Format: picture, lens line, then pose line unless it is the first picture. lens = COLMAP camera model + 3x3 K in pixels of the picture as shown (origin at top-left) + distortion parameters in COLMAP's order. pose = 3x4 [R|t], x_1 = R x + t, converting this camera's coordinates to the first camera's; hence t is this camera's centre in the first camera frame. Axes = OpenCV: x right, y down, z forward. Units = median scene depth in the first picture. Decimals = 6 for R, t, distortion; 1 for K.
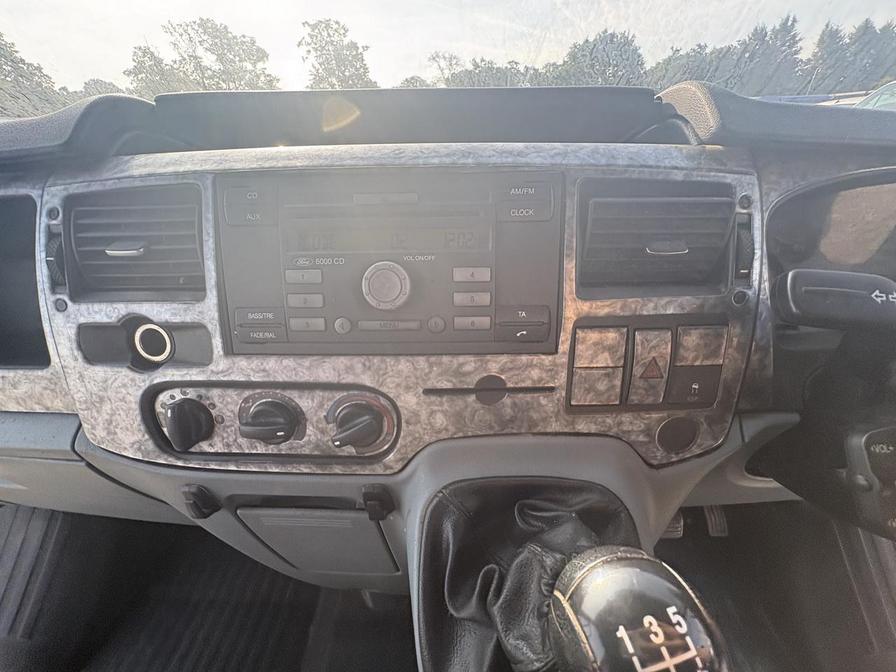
lens RADIAL K [[361.5, 0, 448.0], [0, 361.5, 336.0], [0, 0, 1]] dist [0.000174, 0.000354]
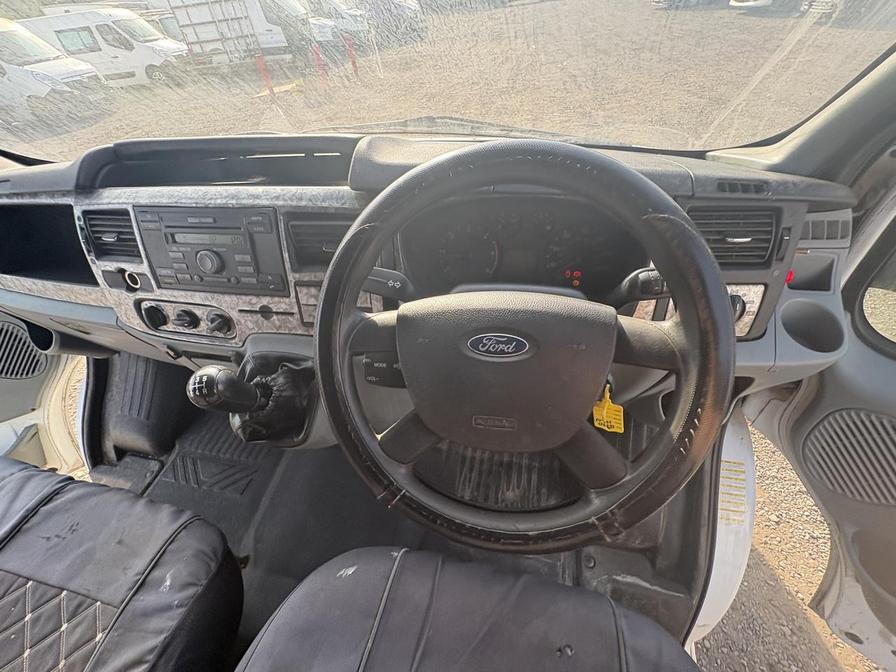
lens RADIAL K [[350.9, 0, 448.9], [0, 350.9, 345.6], [0, 0, 1]] dist [-0.004172, 0.000557]
pose [[0.982062, 0.088634, -0.166426, 1.517603], [-0.038610, 0.958457, 0.282611, -0.282657], [0.184561, -0.271116, 0.944687, -0.792217]]
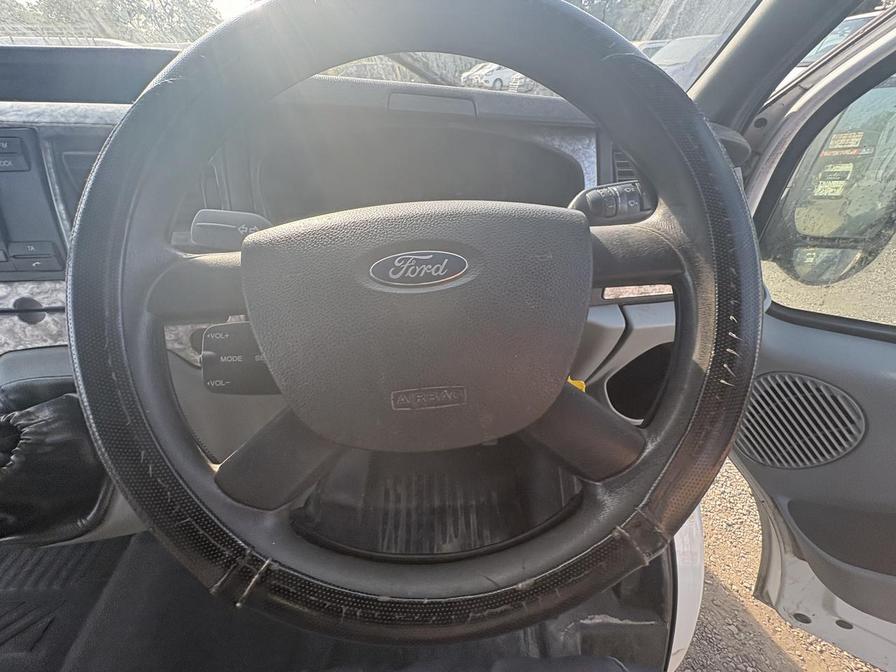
lens RADIAL K [[350.9, 0, 448.9], [0, 350.9, 345.6], [0, 0, 1]] dist [-0.004172, 0.000557]
pose [[0.996171, -0.023842, 0.084112, 1.475703], [0.012784, 0.991479, 0.129640, 0.130526], [-0.086486, -0.128068, 0.987987, -0.358887]]
